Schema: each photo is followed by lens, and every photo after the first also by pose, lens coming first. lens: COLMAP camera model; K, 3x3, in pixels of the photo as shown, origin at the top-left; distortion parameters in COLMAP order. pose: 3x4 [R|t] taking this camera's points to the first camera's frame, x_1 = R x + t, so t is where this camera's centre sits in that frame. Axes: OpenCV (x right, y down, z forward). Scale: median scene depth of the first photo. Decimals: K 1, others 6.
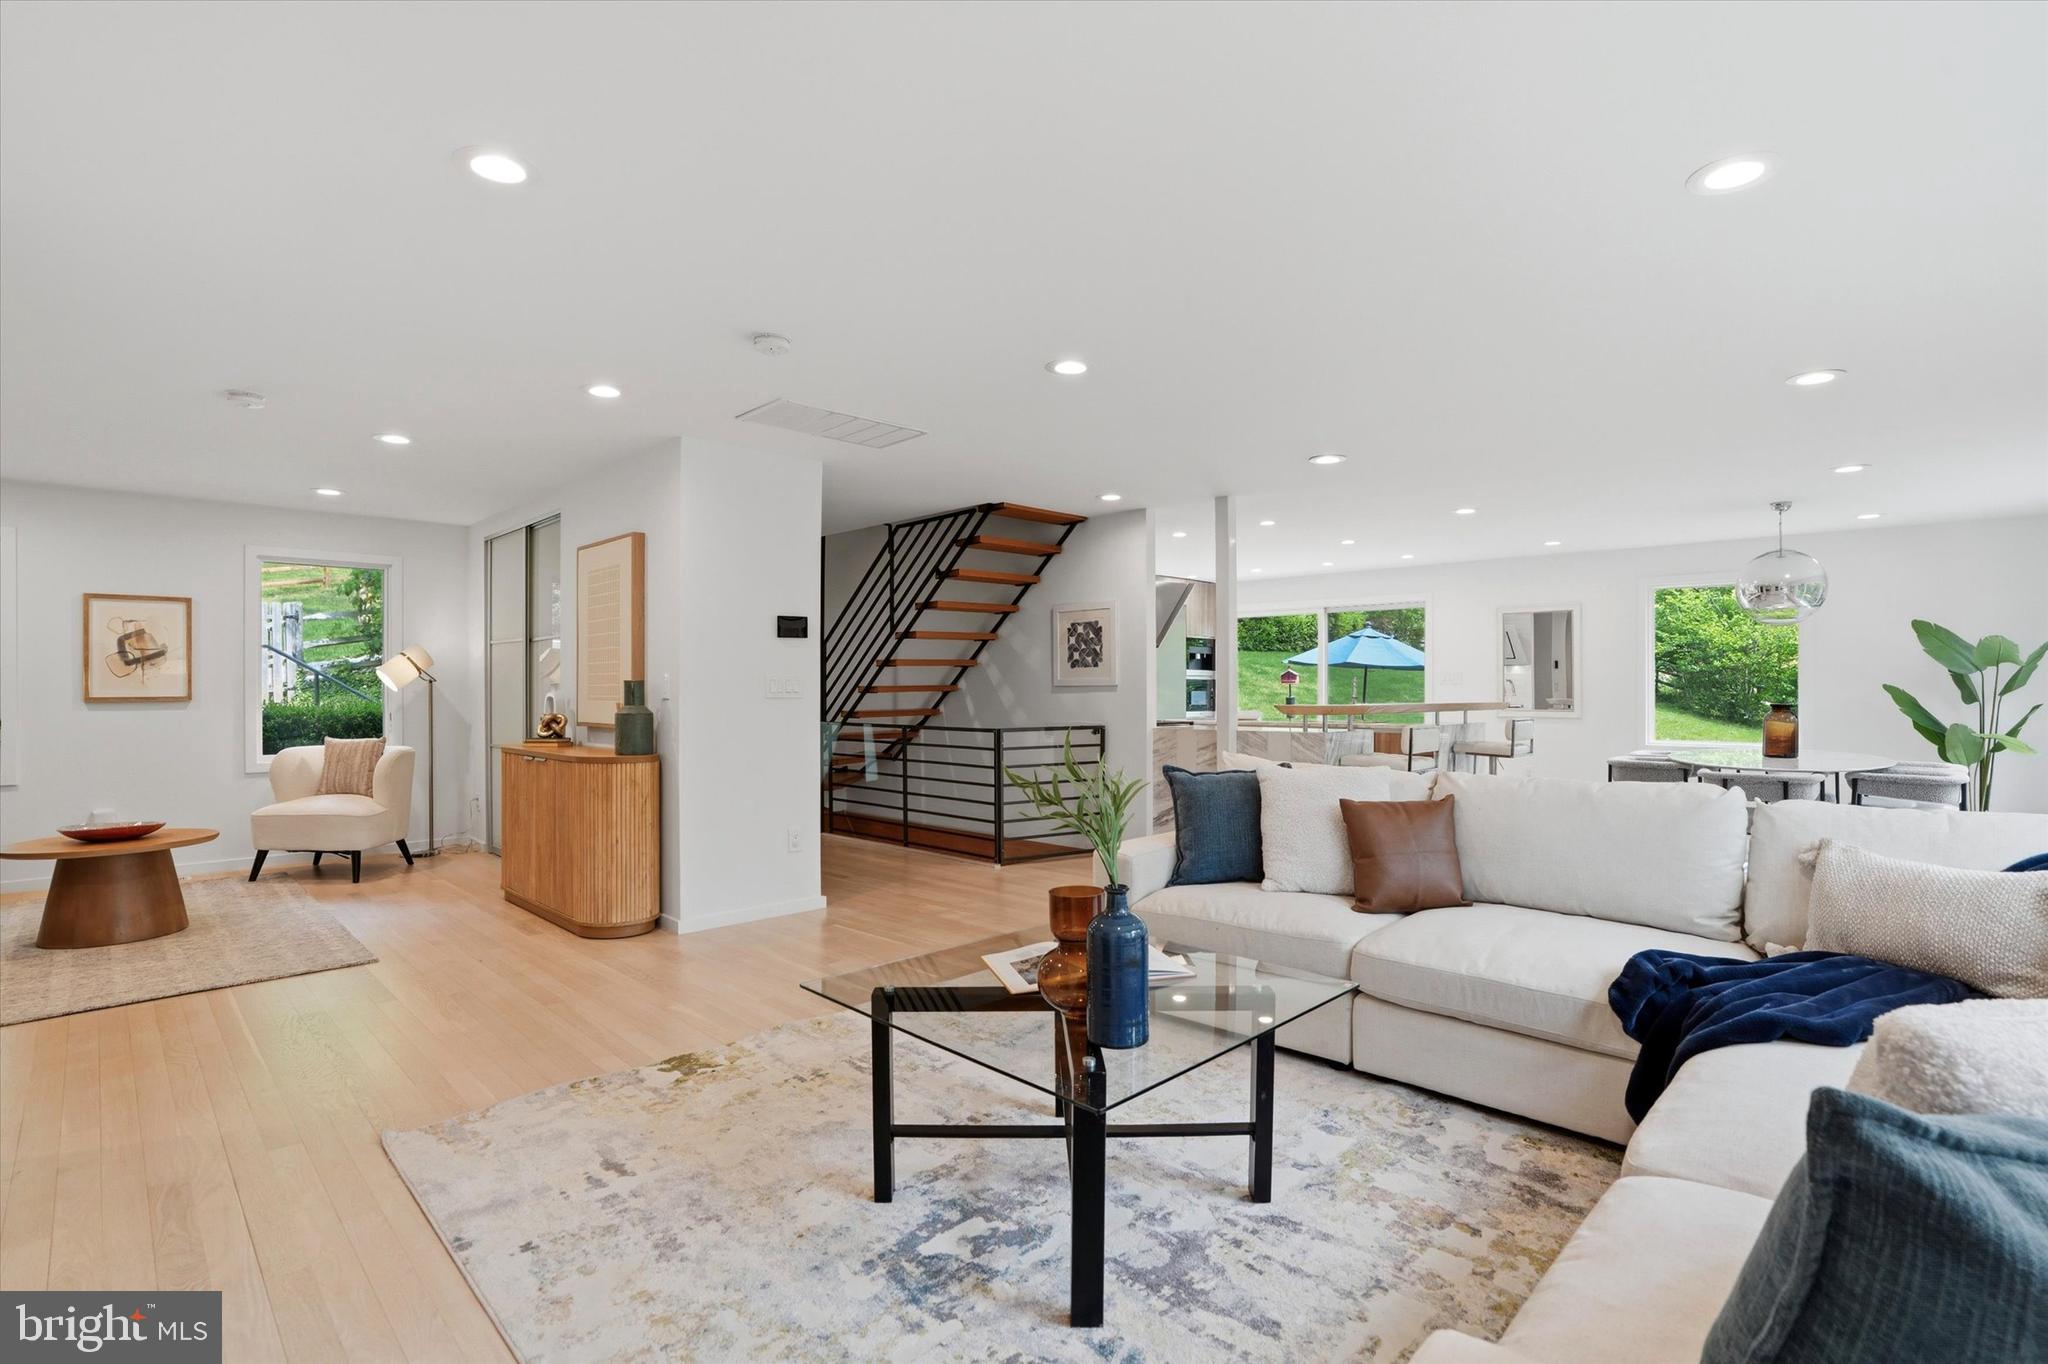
lens RADIAL K [[939.9, 0, 1024.0], [0, 939.9, 682.0], [0, 0, 1]] dist [-0.068807, 0.024856]
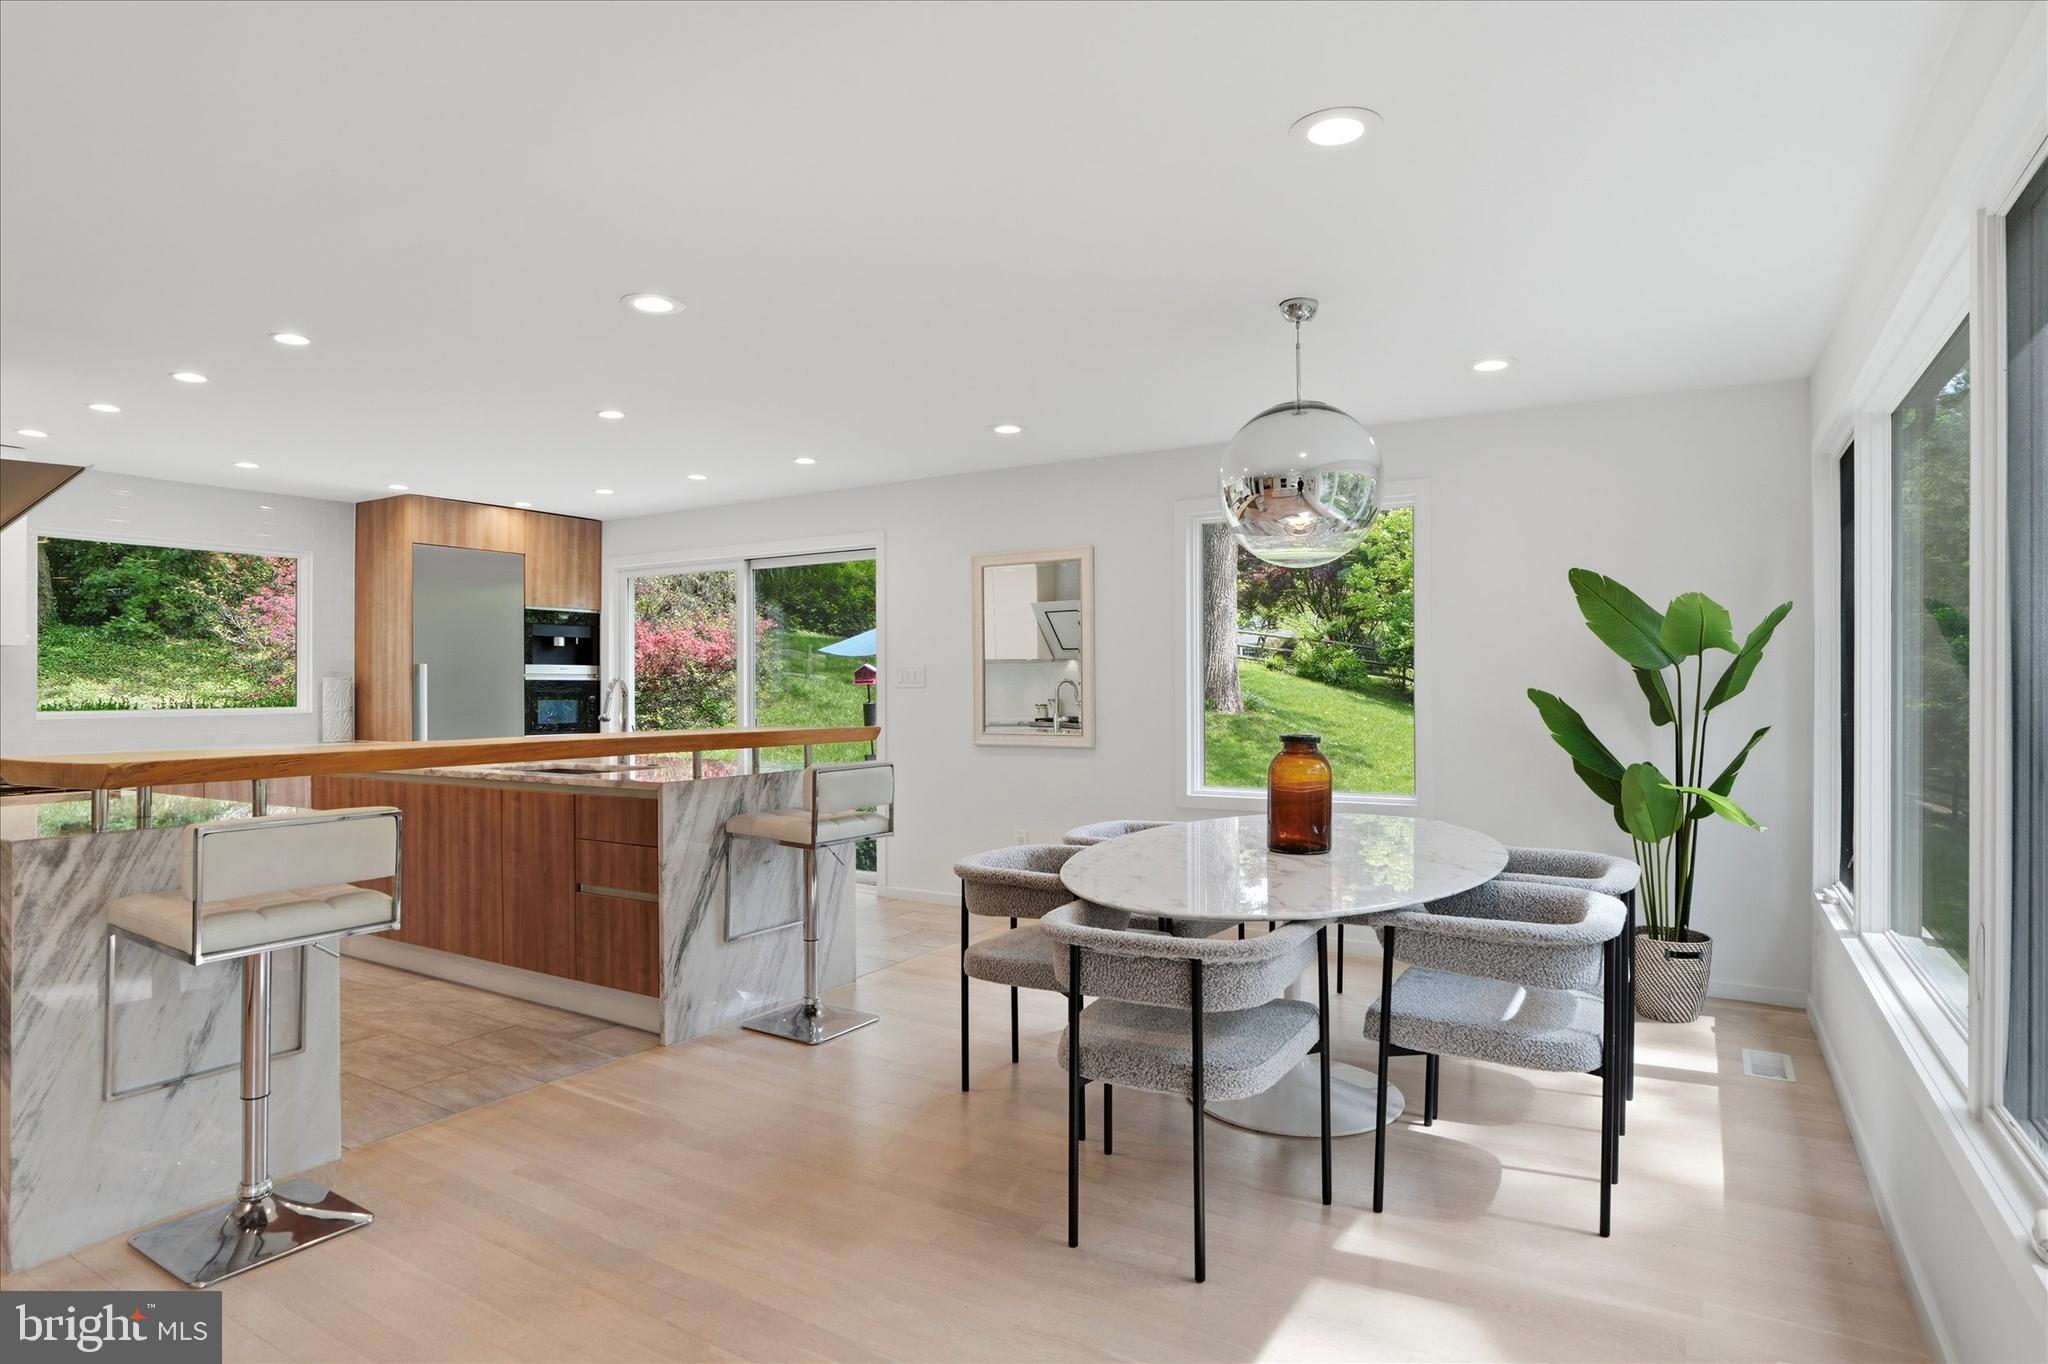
lens RADIAL K [[998.3, 0, 1024.0], [0, 998.3, 682.0], [0, 0, 1]] dist [-0.059393, 0.000872]
pose [[0.981089, -0.003956, 0.193518, 0.588398], [0.003219, 0.999986, 0.004122, -0.005389], [-0.193532, -0.003421, 0.981088, 0.520480]]
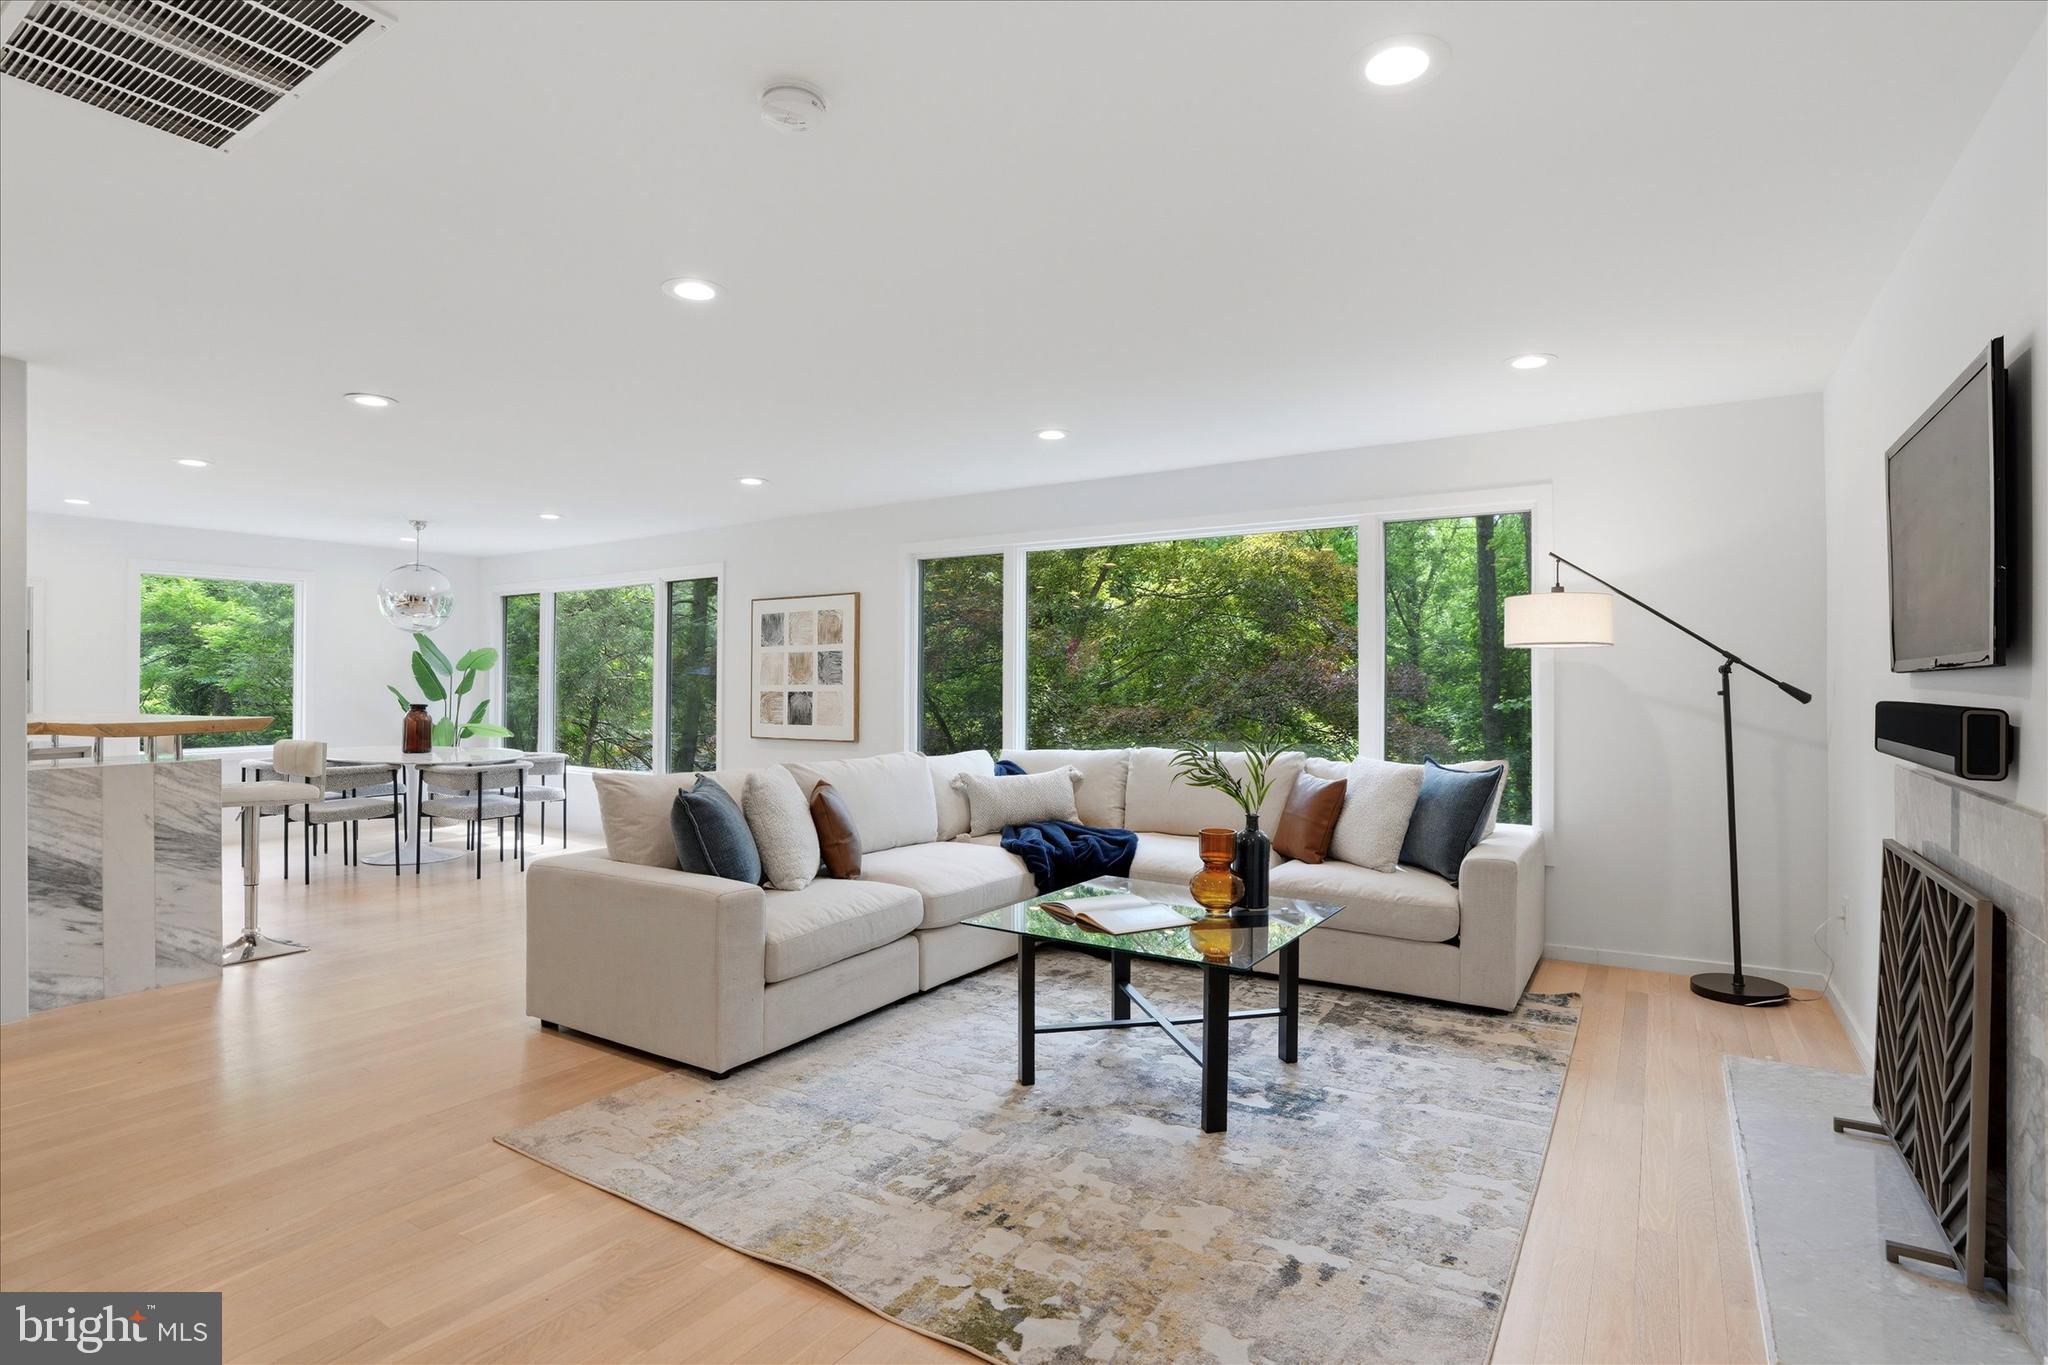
lens RADIAL K [[998.3, 0, 1024.0], [0, 998.3, 682.5], [0, 0, 1]] dist [-0.059393, 0.000872]
pose [[-0.192642, 0.003189, 0.981264, -0.449146], [-0.005510, 0.999975, -0.004331, -0.001790], [-0.981254, -0.006241, -0.192620, 0.497636]]
